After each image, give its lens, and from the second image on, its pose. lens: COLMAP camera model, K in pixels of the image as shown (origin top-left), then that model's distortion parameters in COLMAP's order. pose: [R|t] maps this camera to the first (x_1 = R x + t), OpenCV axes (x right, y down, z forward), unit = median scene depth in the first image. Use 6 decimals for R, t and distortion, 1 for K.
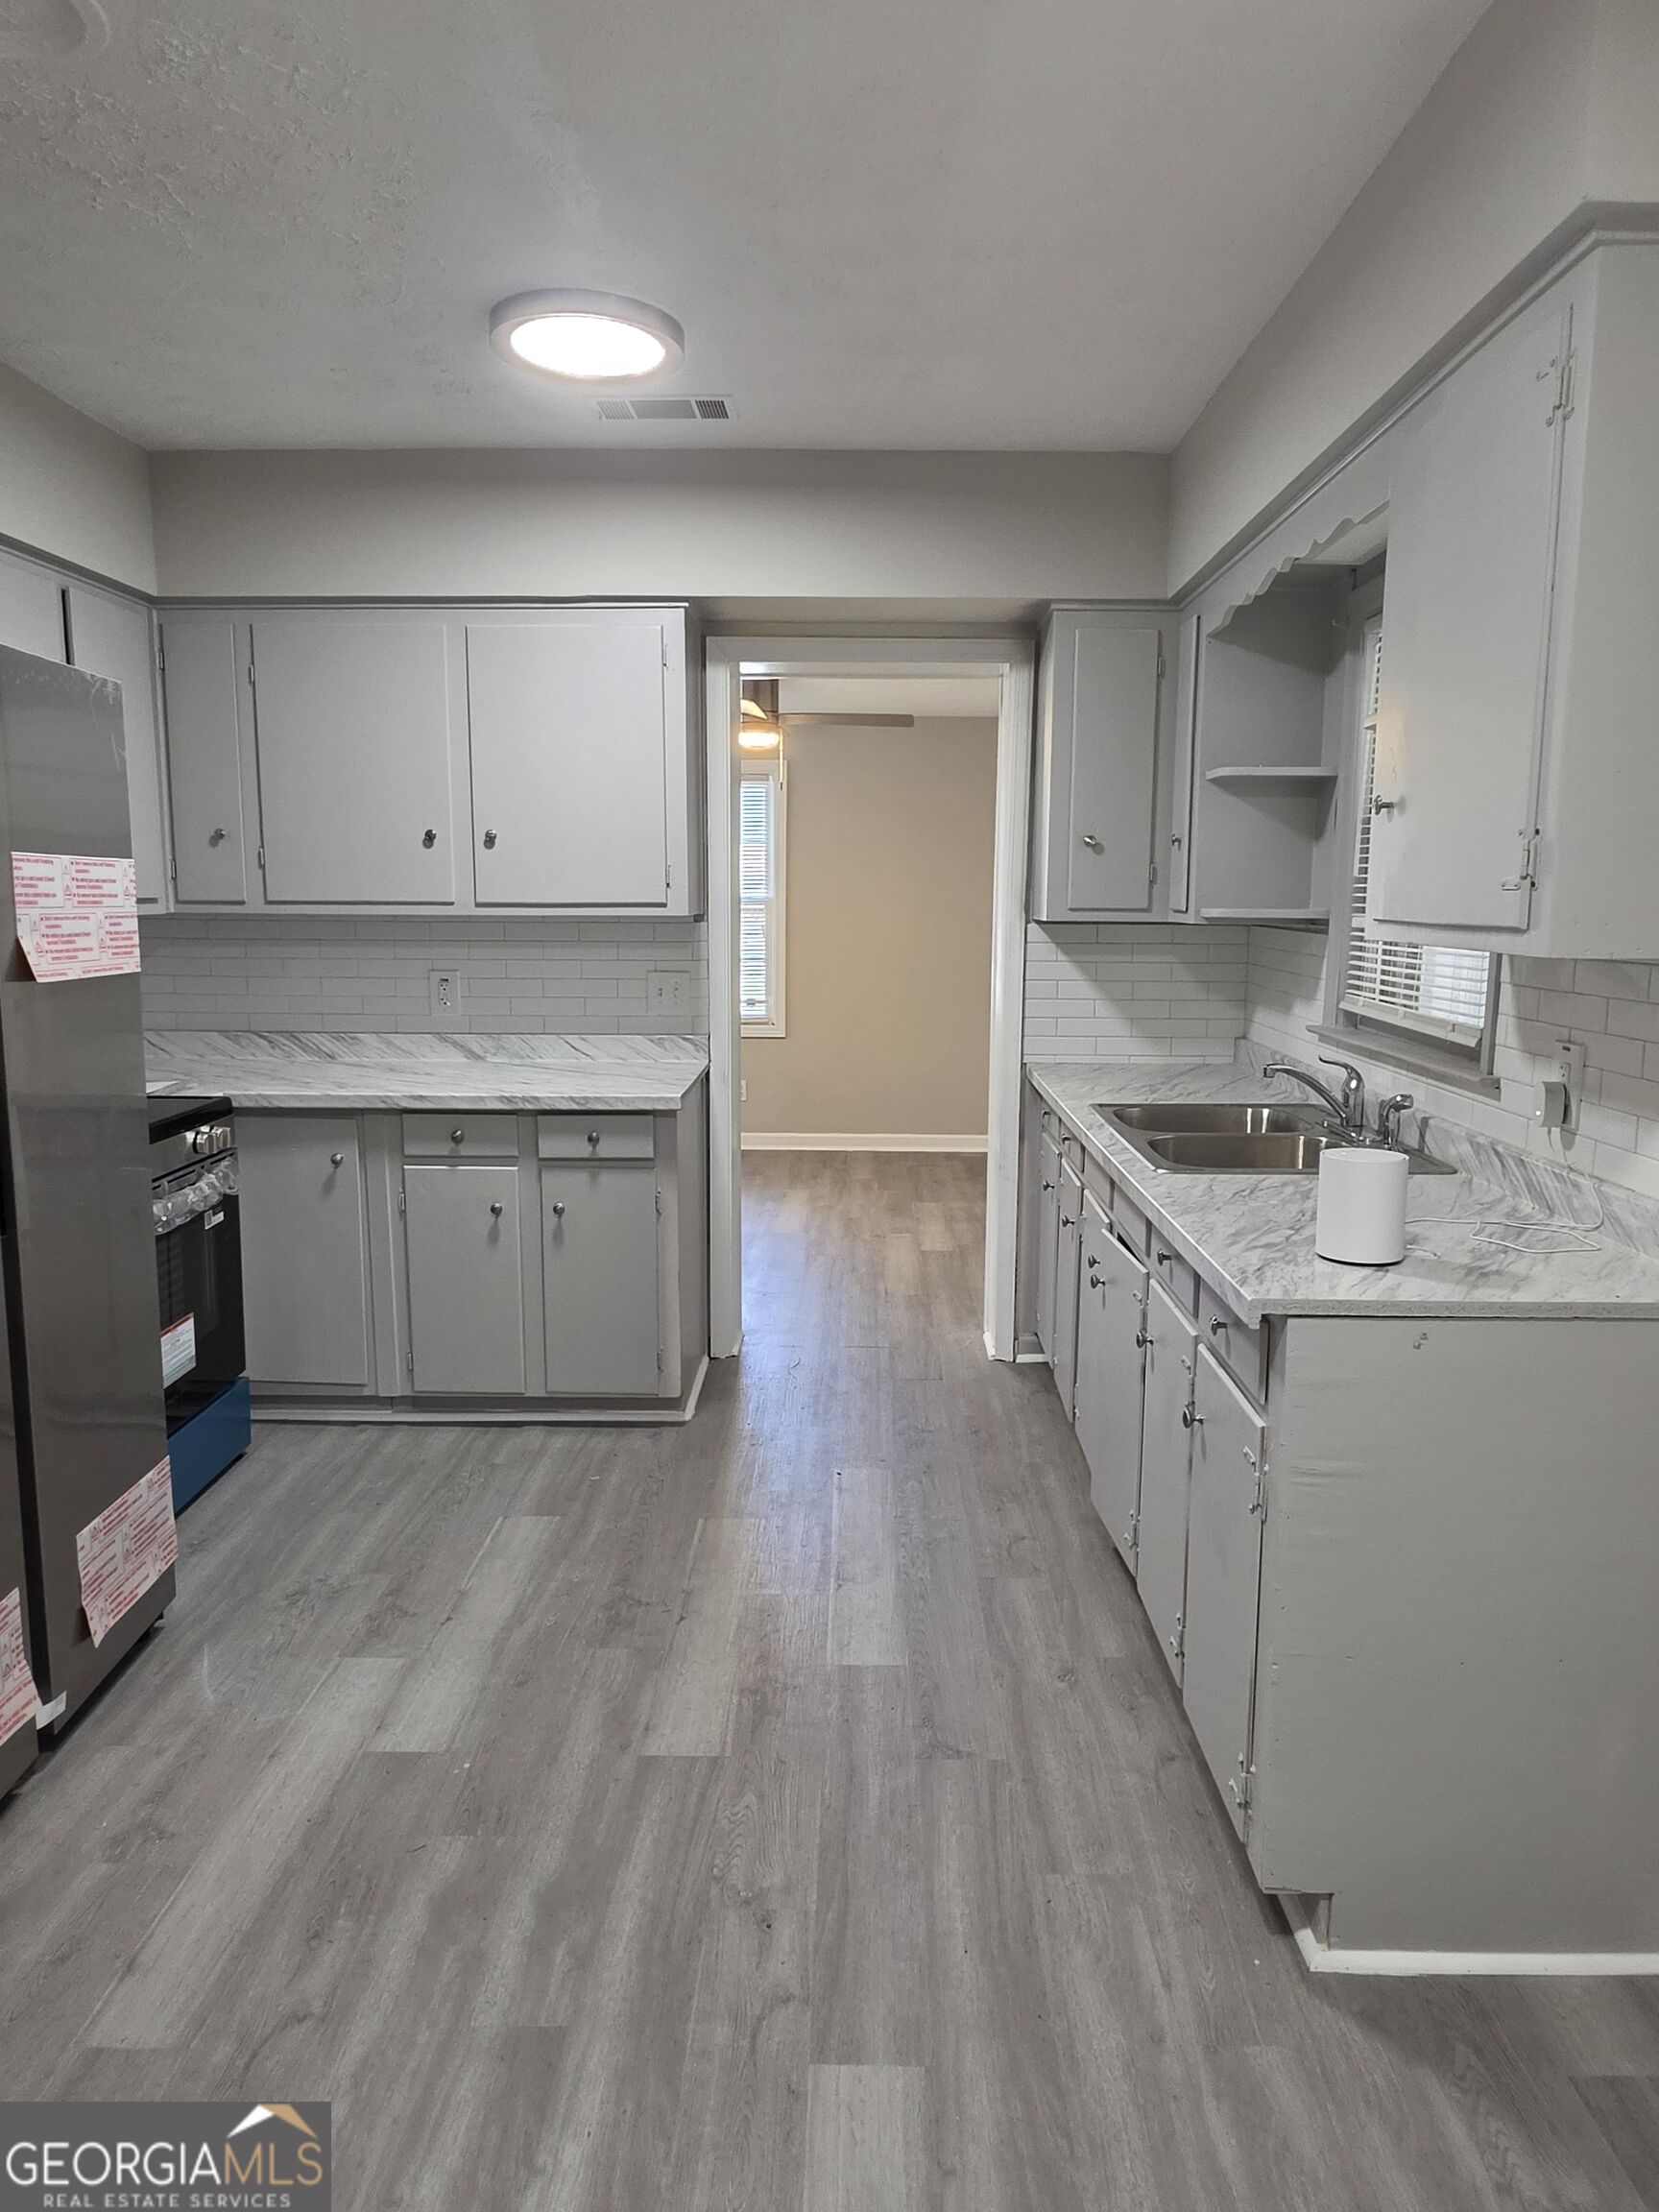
lens RADIAL K [[1429.4, 0, 846.5], [0, 1429.4, 1105.9], [0, 0, 1]] dist [-0.000649, -0.000476]
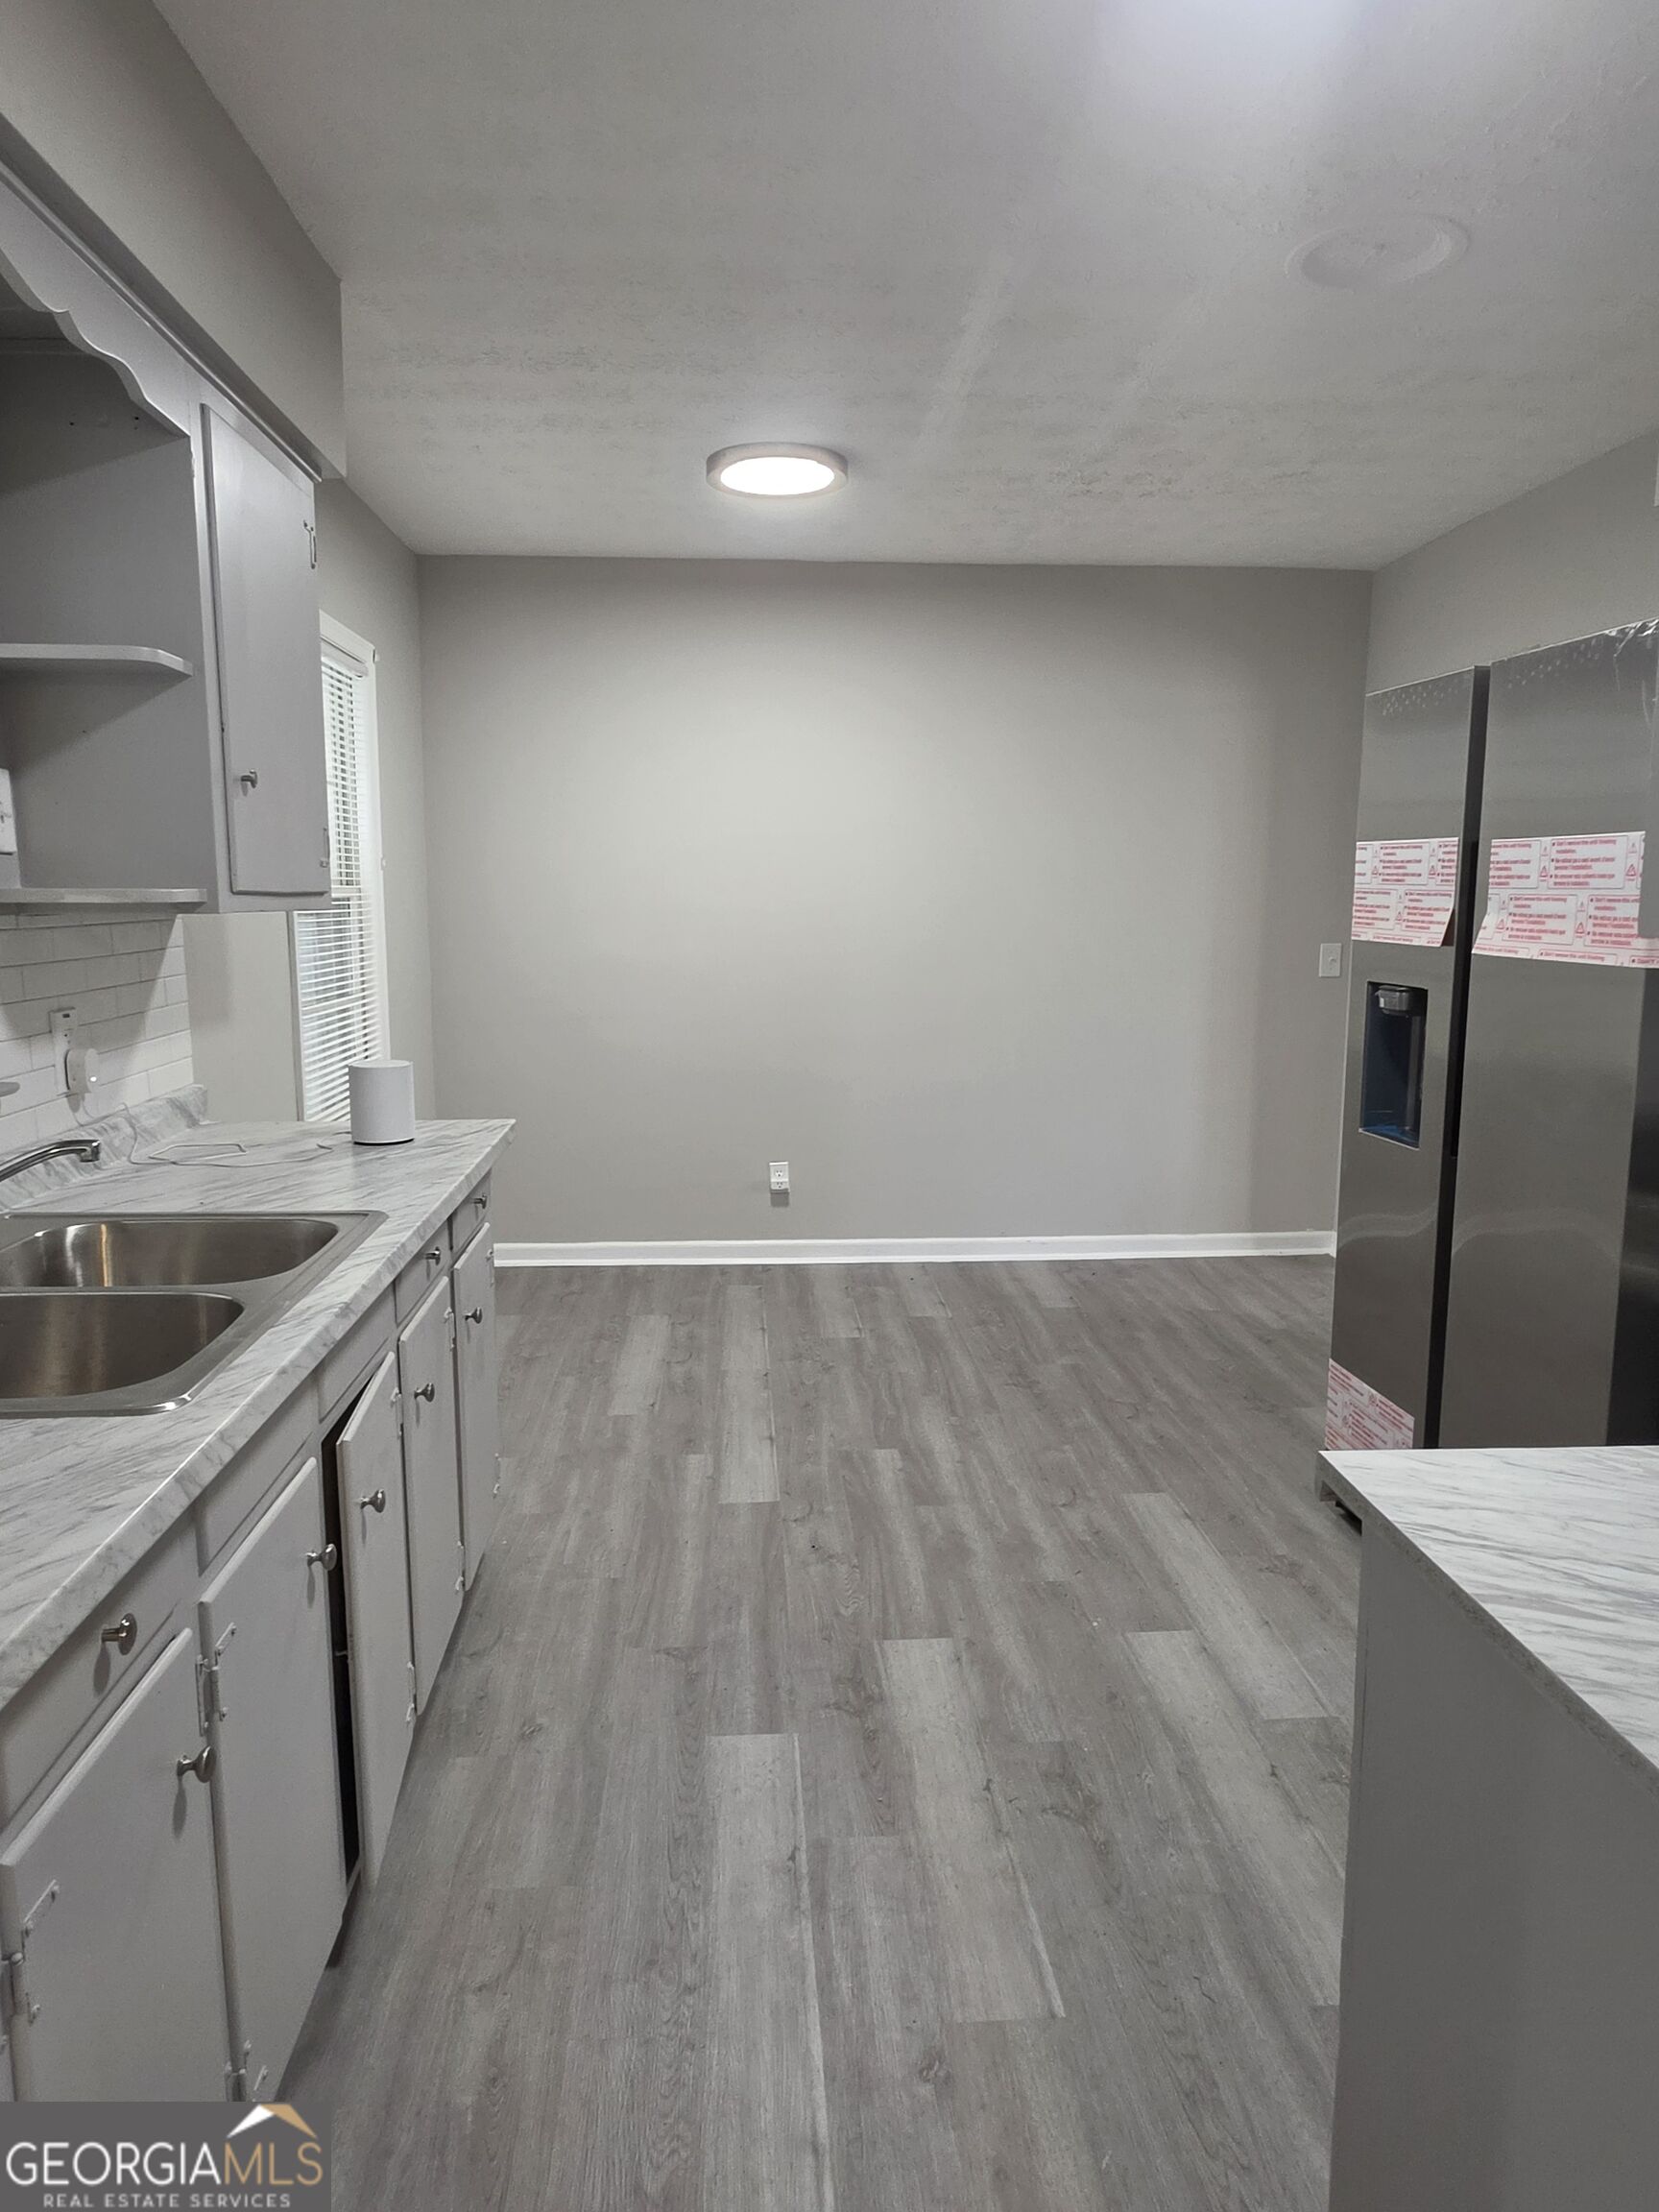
lens RADIAL K [[1429.4, 0, 838.2], [0, 1429.4, 1114.5], [0, 0, 1]] dist [-0.000649, -0.000476]
pose [[-0.996647, 0.003720, -0.081742, 0.033682], [-0.020661, 0.955155, 0.295383, -0.253636], [0.079175, 0.296081, -0.951876, 1.820048]]
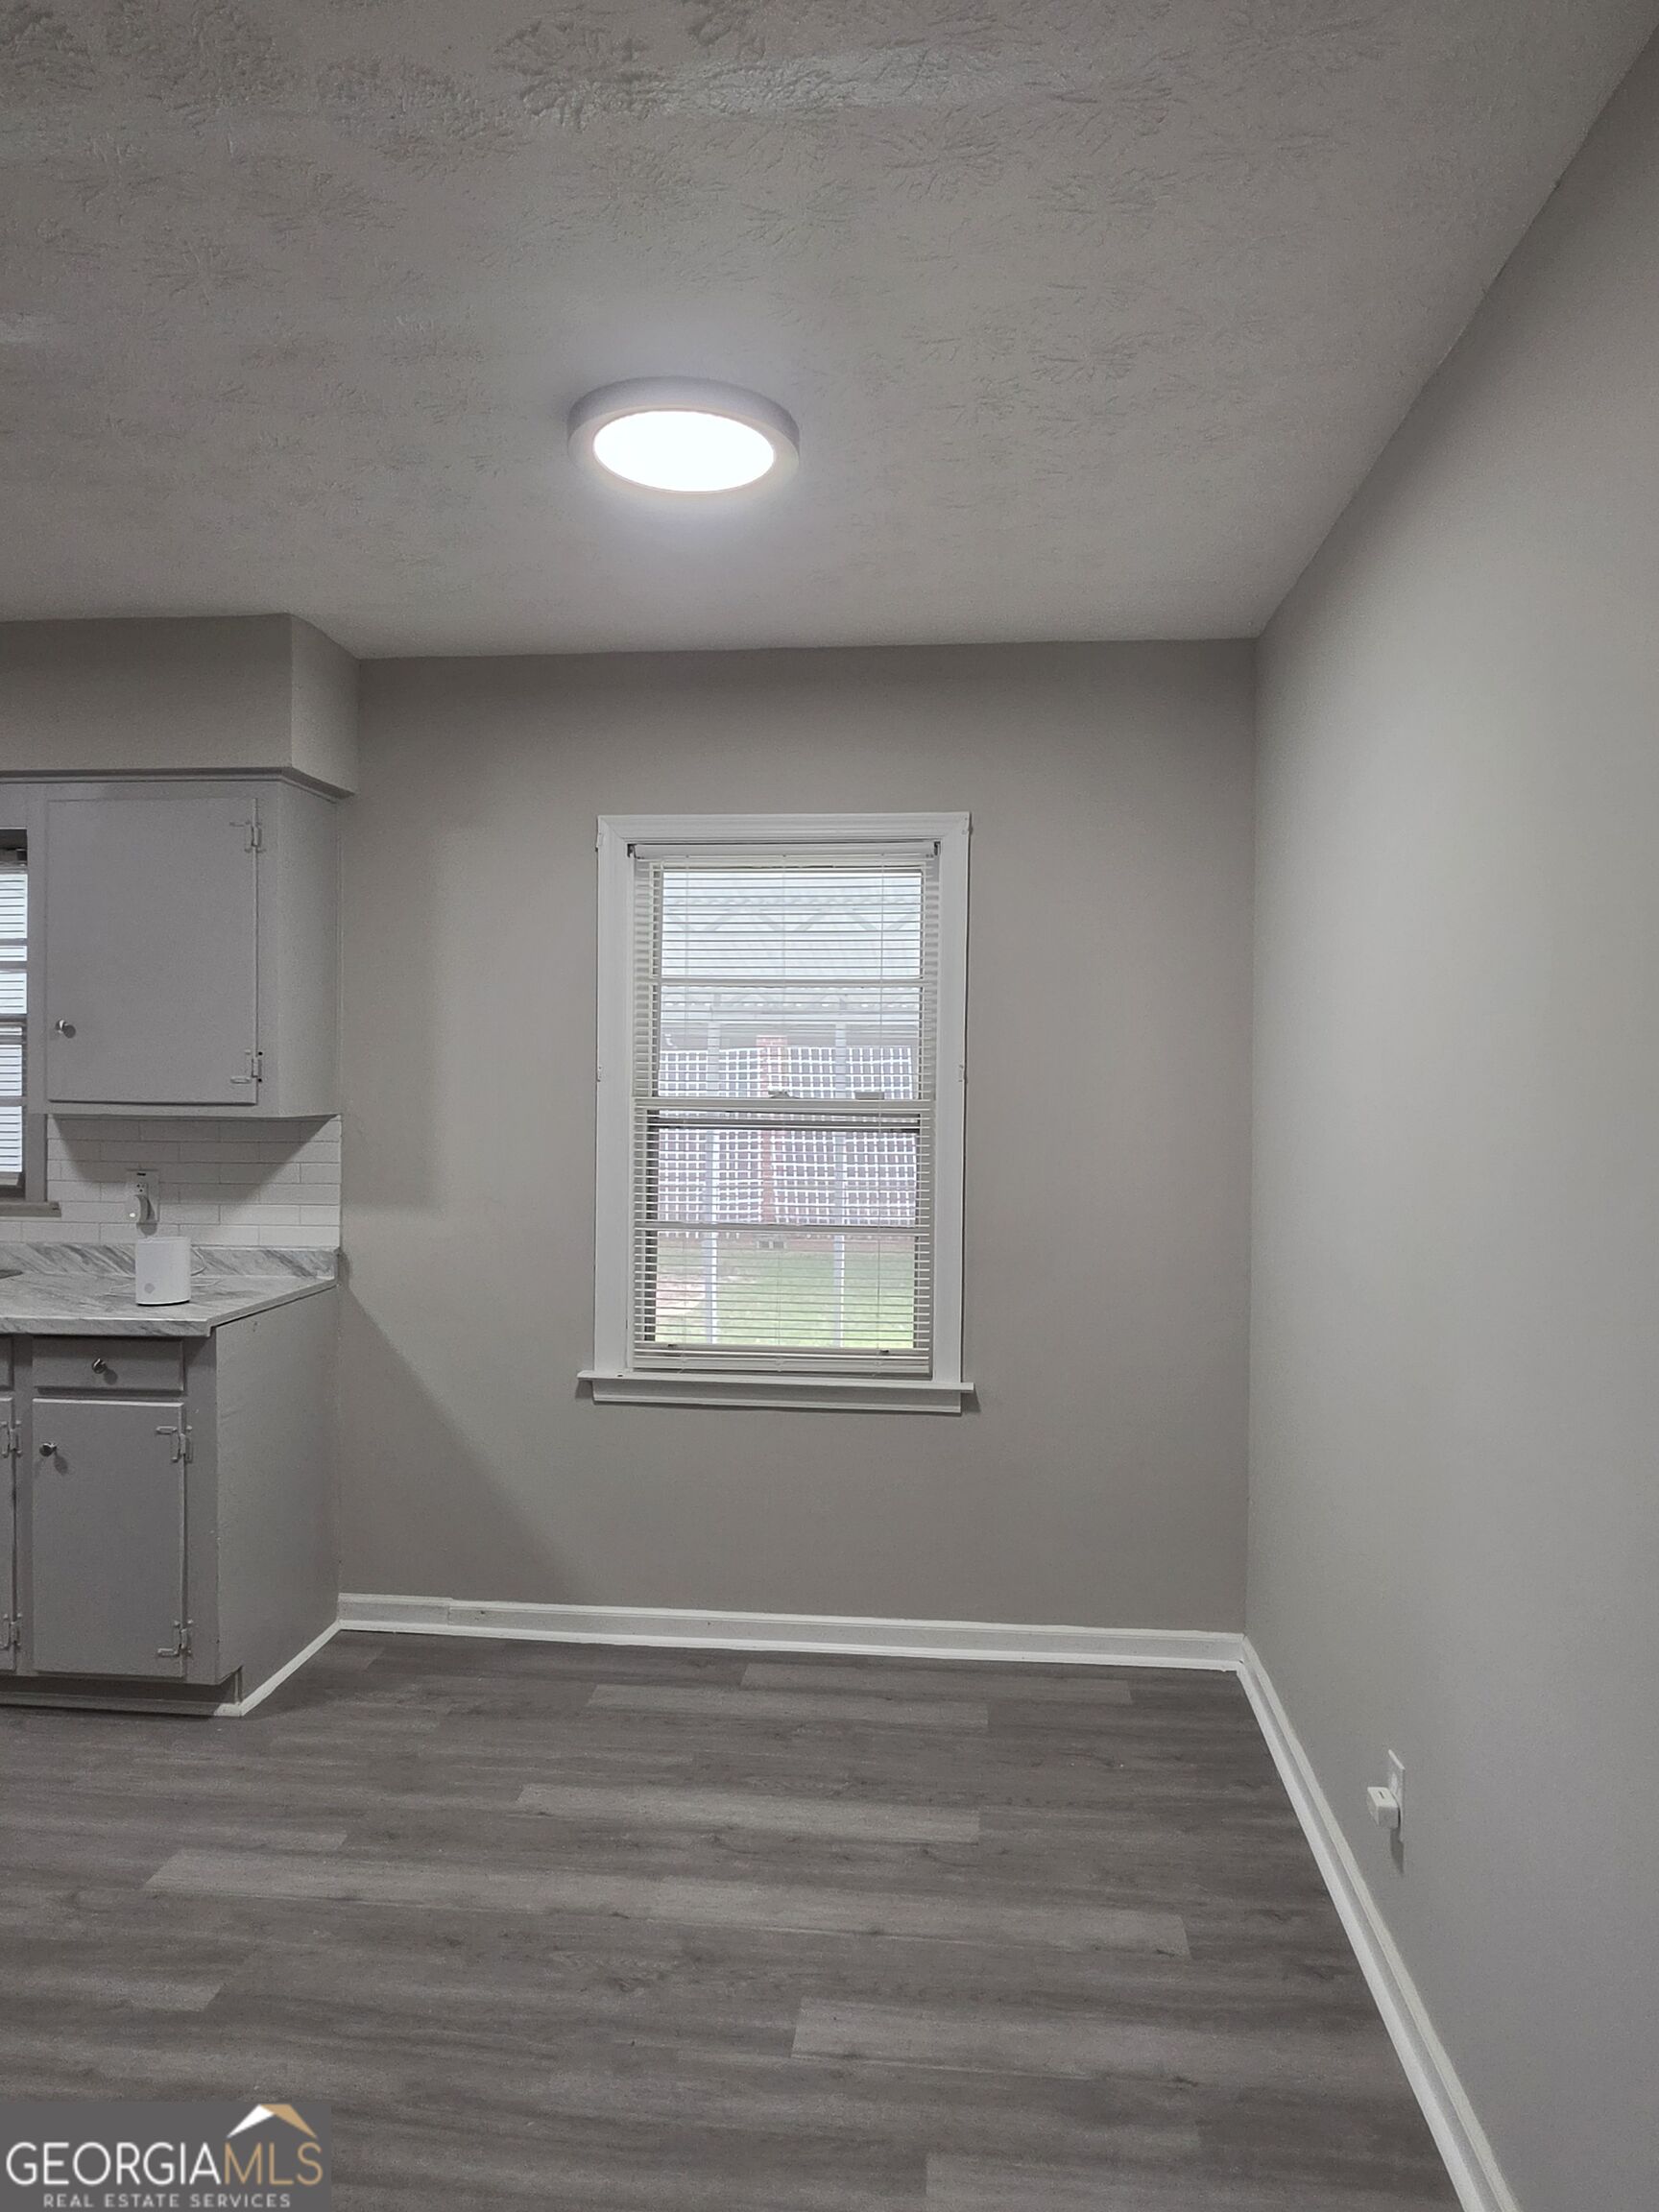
lens RADIAL K [[1429.4, 0, 839.8], [0, 1429.4, 1097.2], [0, 0, 1]] dist [-0.000649, -0.000476]
pose [[0.082470, -0.022667, 0.996336, -0.964898], [0.137613, 0.990423, 0.011142, -0.031634], [-0.987047, 0.136190, 0.084800, 0.043251]]
